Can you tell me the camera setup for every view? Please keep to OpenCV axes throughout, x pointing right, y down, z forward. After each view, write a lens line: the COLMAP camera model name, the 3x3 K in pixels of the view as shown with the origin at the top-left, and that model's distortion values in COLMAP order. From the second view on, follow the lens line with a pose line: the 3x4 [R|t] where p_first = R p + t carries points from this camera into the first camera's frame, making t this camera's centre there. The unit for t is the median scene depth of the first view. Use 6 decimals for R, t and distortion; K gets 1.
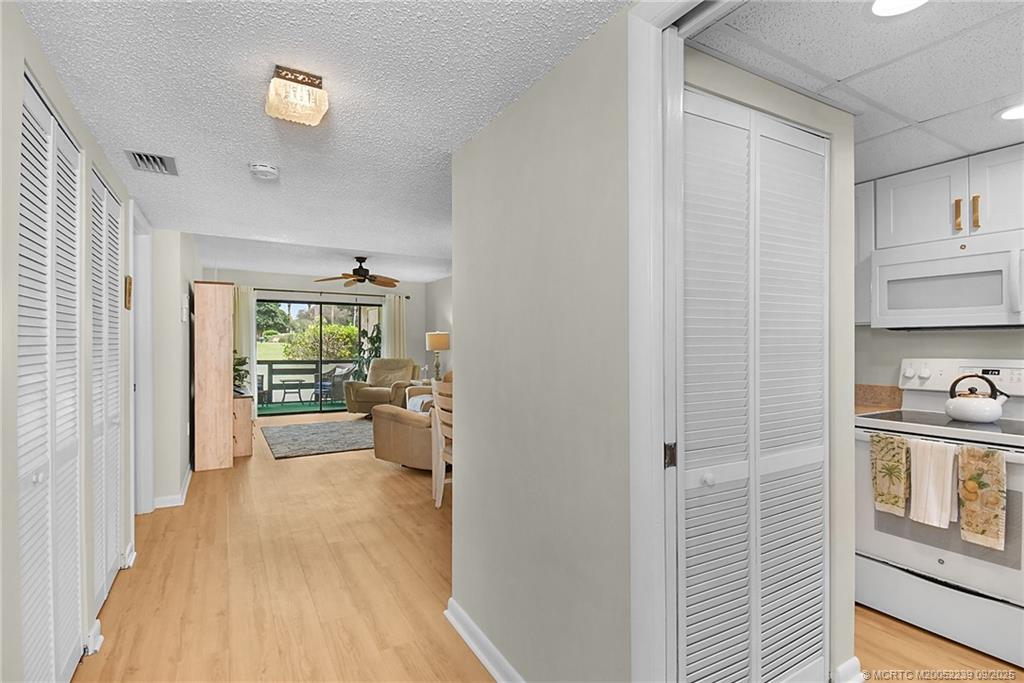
lens RADIAL K [[496.9, 0, 517.4], [0, 496.9, 341.9], [0, 0, 1]] dist [0.004861, -0.002269]
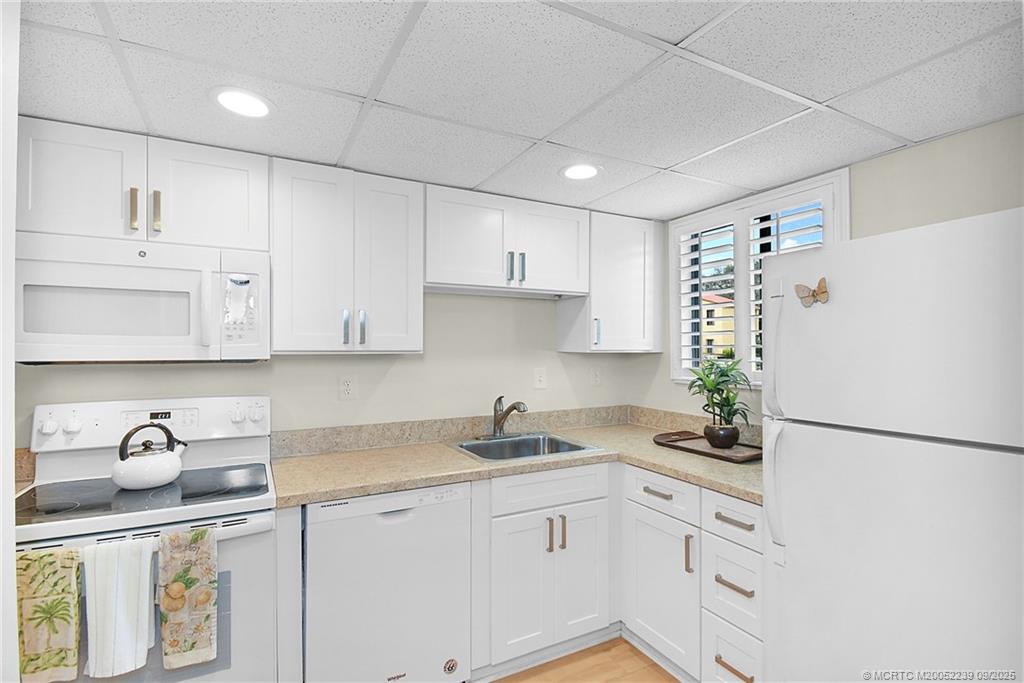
lens RADIAL K [[489.9, 0, 518.0], [0, 489.9, 340.9], [0, 0, 1]] dist [-0.015706, -0.004080]
pose [[0.036503, 0.011470, 0.999268, 0.194294], [0.004100, 0.999924, -0.011627, -0.049527], [-0.999325, 0.004521, 0.036453, 0.406857]]
